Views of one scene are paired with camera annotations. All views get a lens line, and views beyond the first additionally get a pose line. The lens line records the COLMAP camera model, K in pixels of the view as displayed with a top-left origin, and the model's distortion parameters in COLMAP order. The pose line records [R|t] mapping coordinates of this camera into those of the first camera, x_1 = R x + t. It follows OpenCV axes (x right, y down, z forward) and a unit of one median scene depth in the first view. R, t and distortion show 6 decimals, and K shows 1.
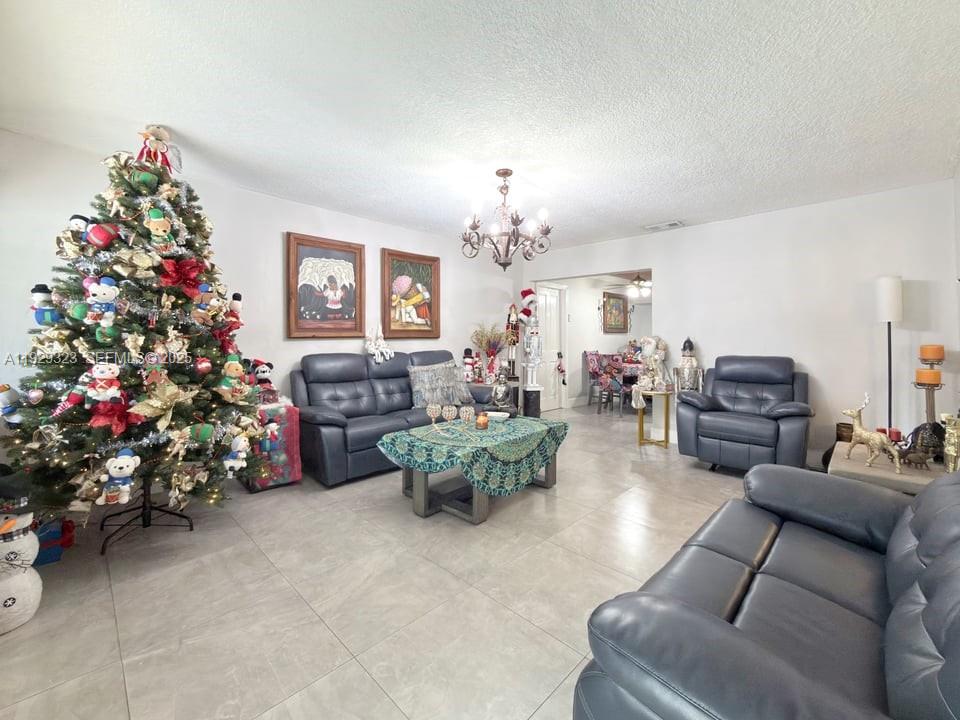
lens RADIAL K [[393.1, 0, 479.8], [0, 393.1, 353.9], [0, 0, 1]] dist [0.000493, -0.000066]
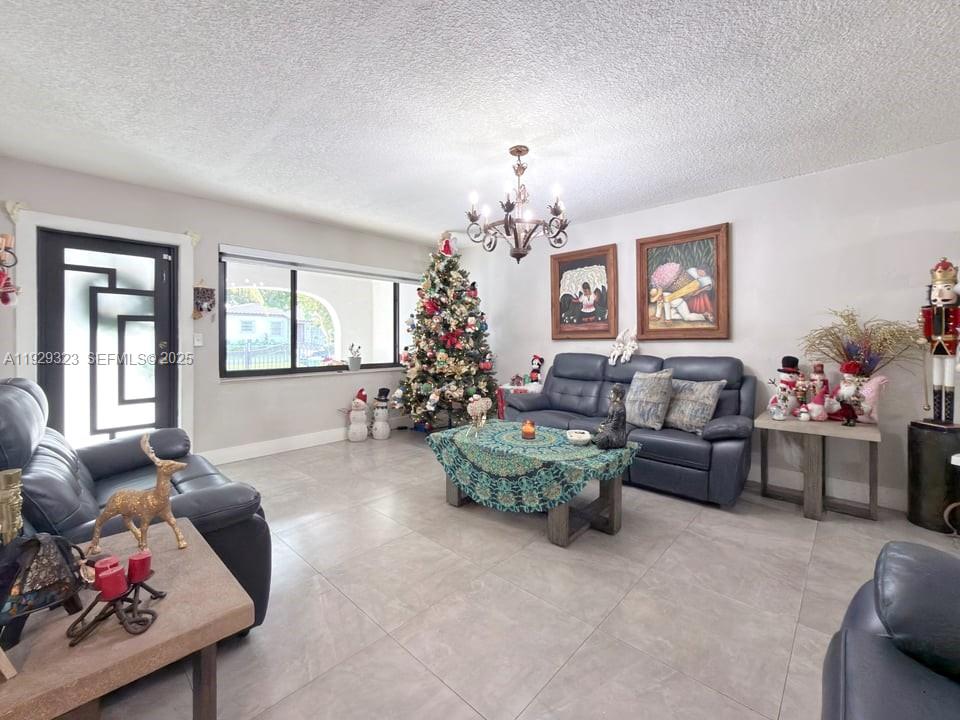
lens RADIAL K [[403.8, 0, 478.7], [0, 403.8, 354.7], [0, 0, 1]] dist [0.000141, -0.000034]
pose [[0.028720, 0.035632, -0.998952, 0.706505], [-0.040156, 0.998599, 0.034465, -0.023749], [0.998781, 0.039124, 0.030110, 0.645414]]
